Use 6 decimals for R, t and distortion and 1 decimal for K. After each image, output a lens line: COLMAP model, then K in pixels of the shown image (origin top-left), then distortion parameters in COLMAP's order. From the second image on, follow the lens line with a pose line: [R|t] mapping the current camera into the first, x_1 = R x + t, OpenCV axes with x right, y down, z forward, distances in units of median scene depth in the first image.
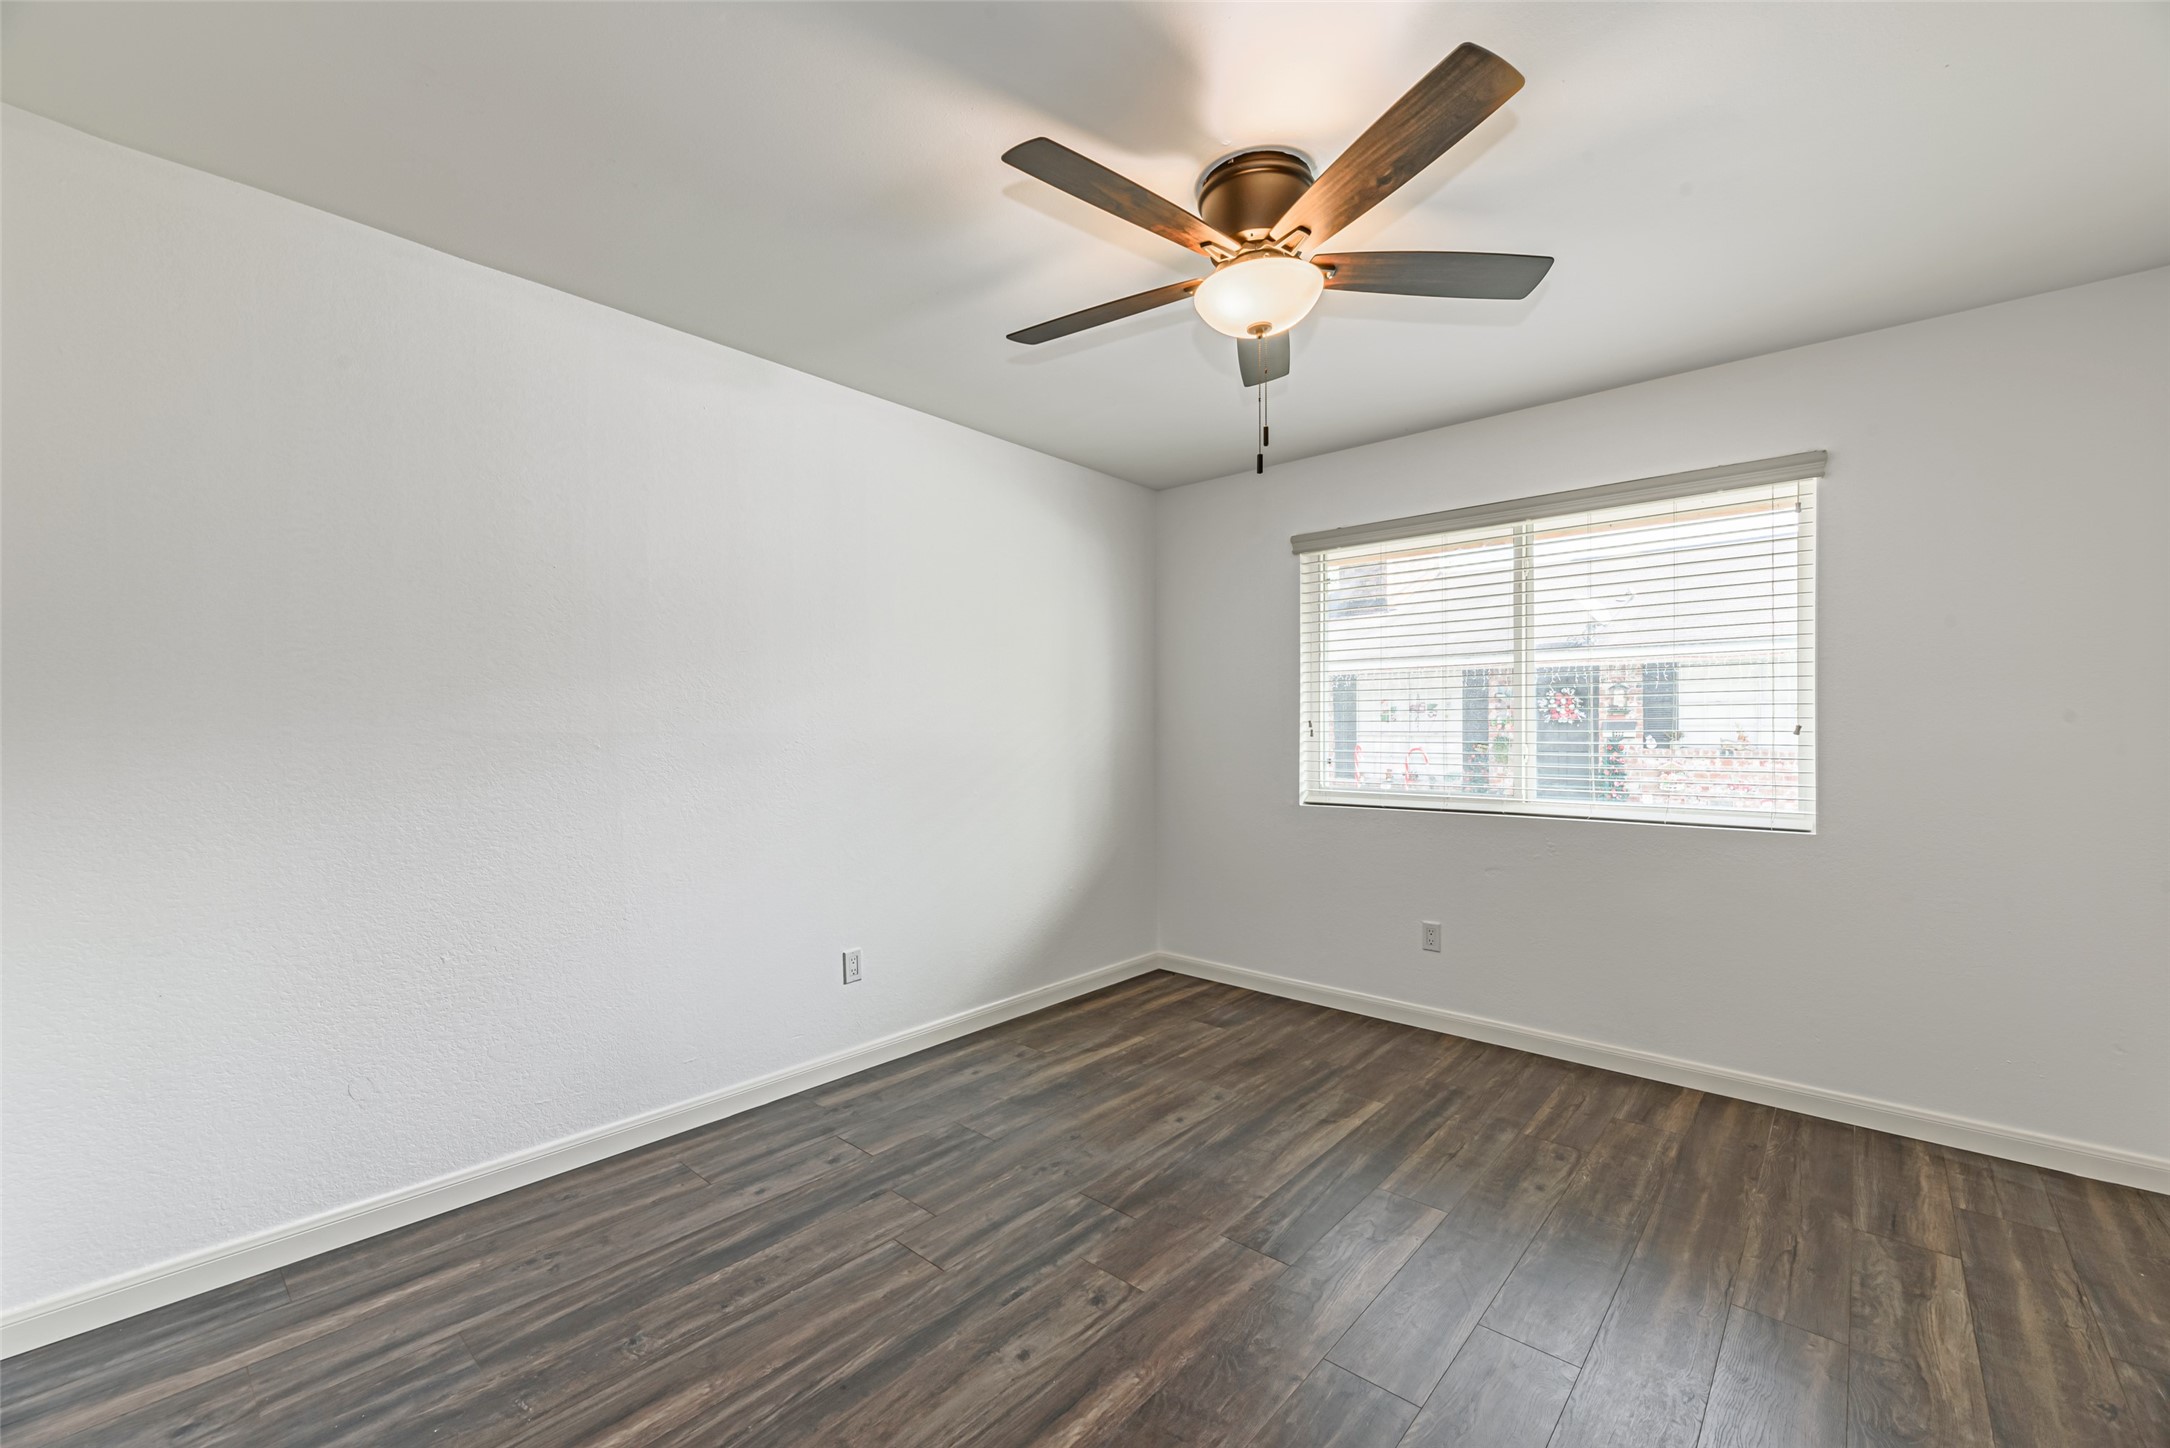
lens RADIAL K [[872.3, 0, 1082.0], [0, 872.3, 728.2], [0, 0, 1]] dist [-0.001266, 0.000120]
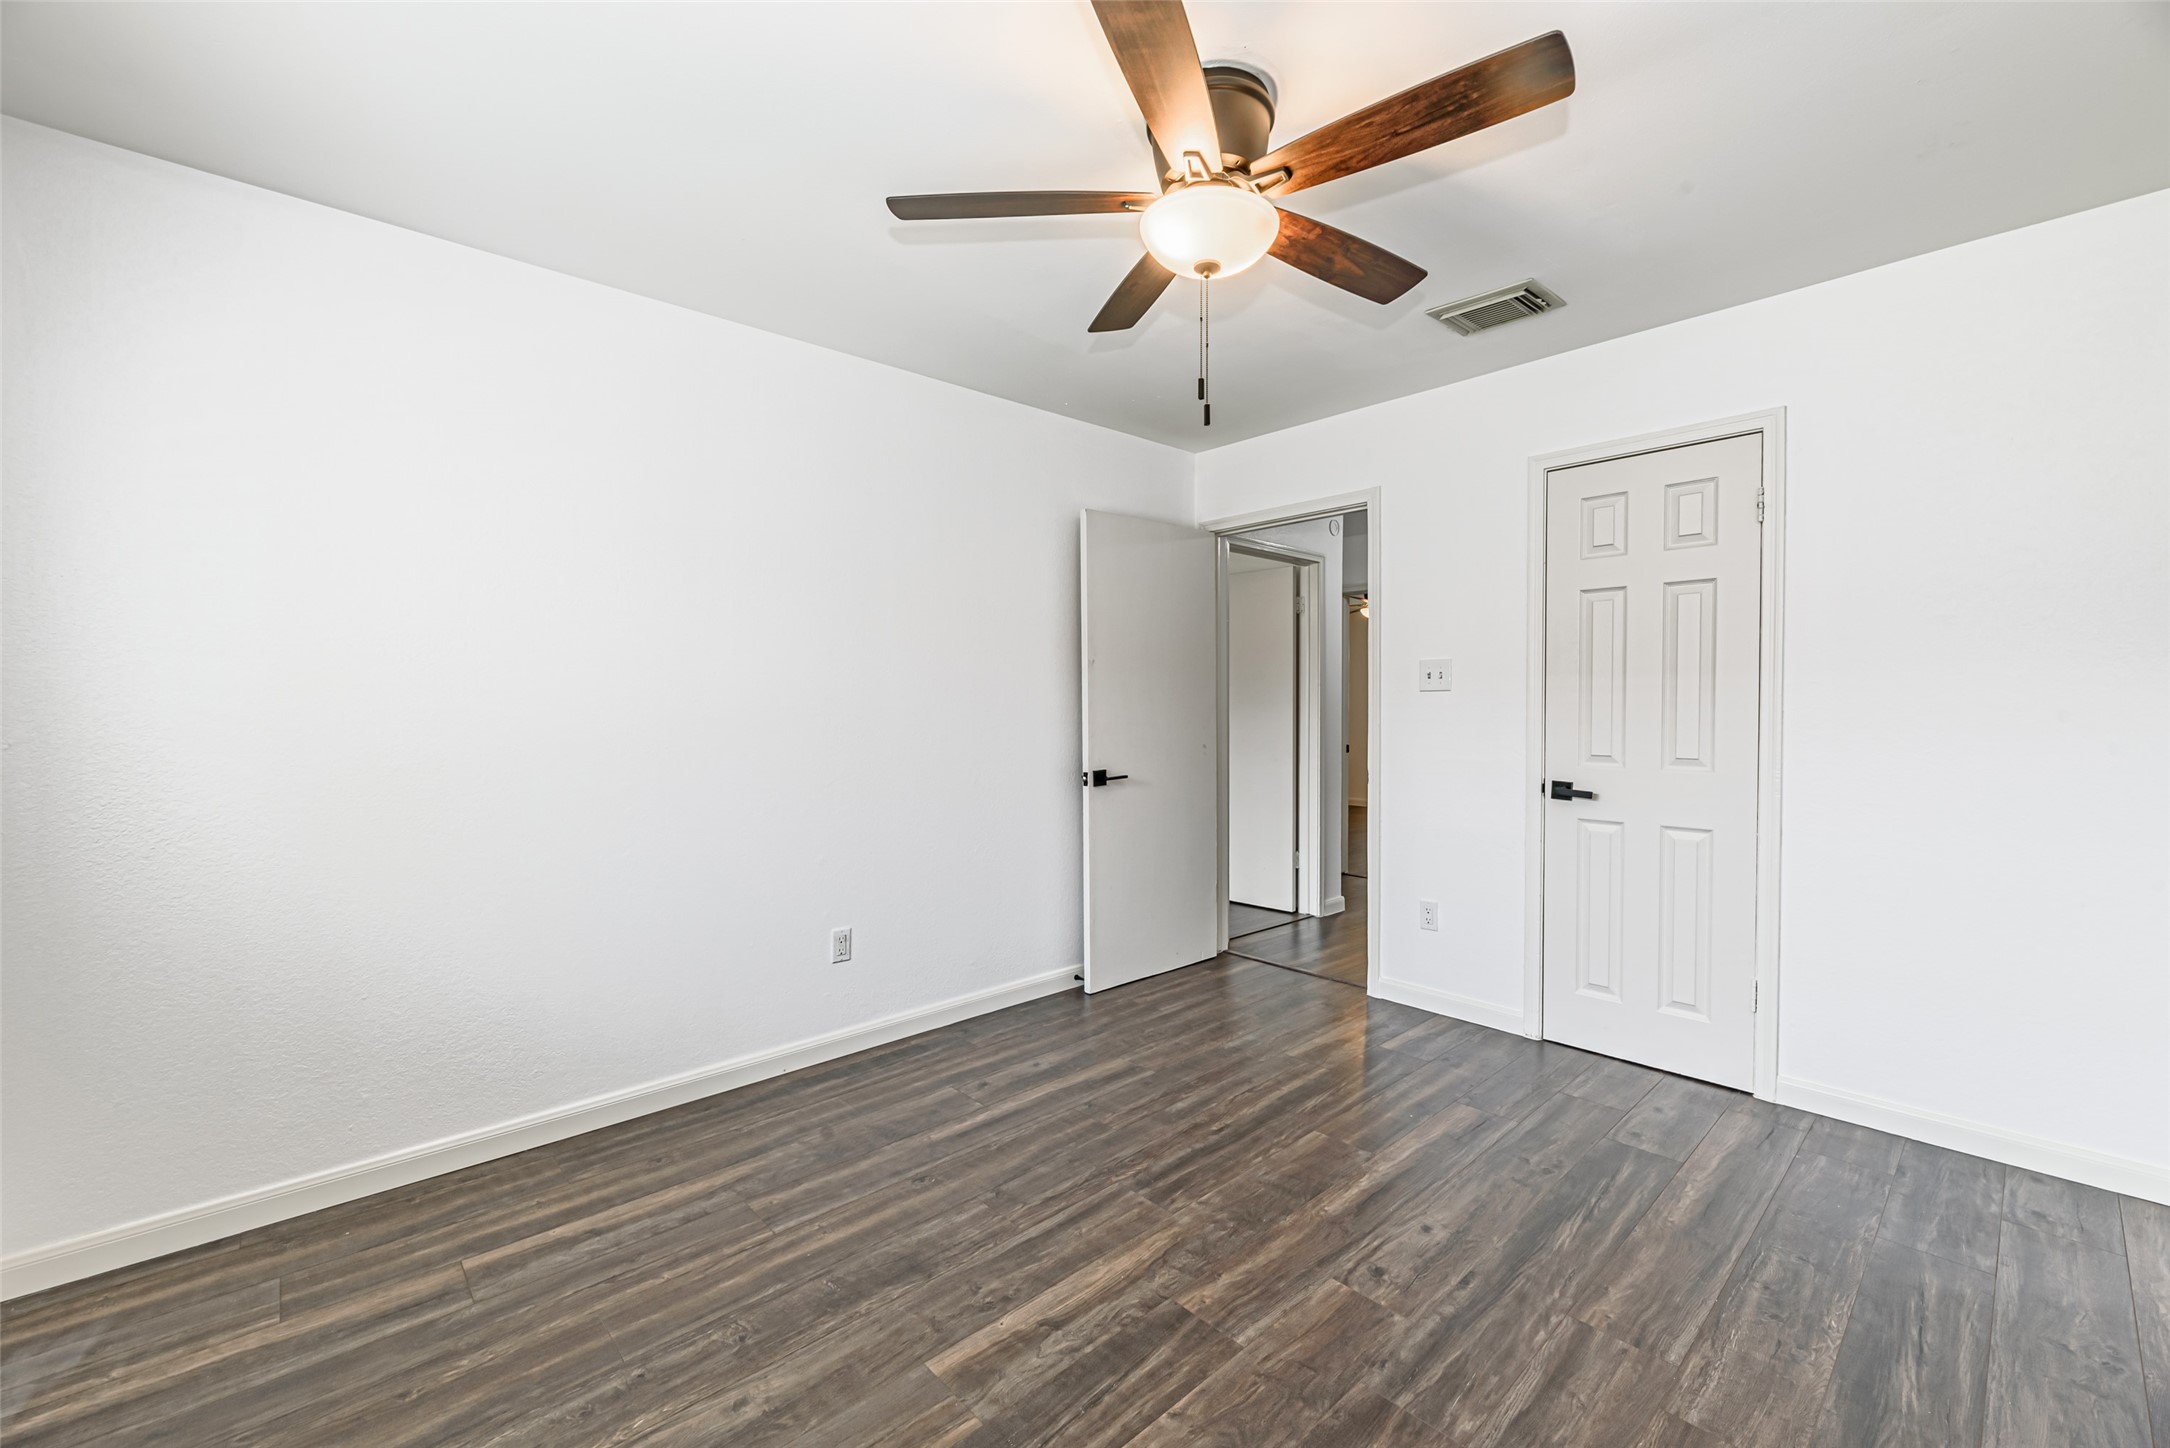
lens RADIAL K [[872.3, 0, 1082.0], [0, 872.3, 728.2], [0, 0, 1]] dist [-0.001266, 0.000120]
pose [[-0.994279, 0.001753, 0.106804, 0.240641], [0.004547, 0.999654, 0.025920, 0.004080], [-0.106722, 0.026257, -0.993942, 1.959507]]
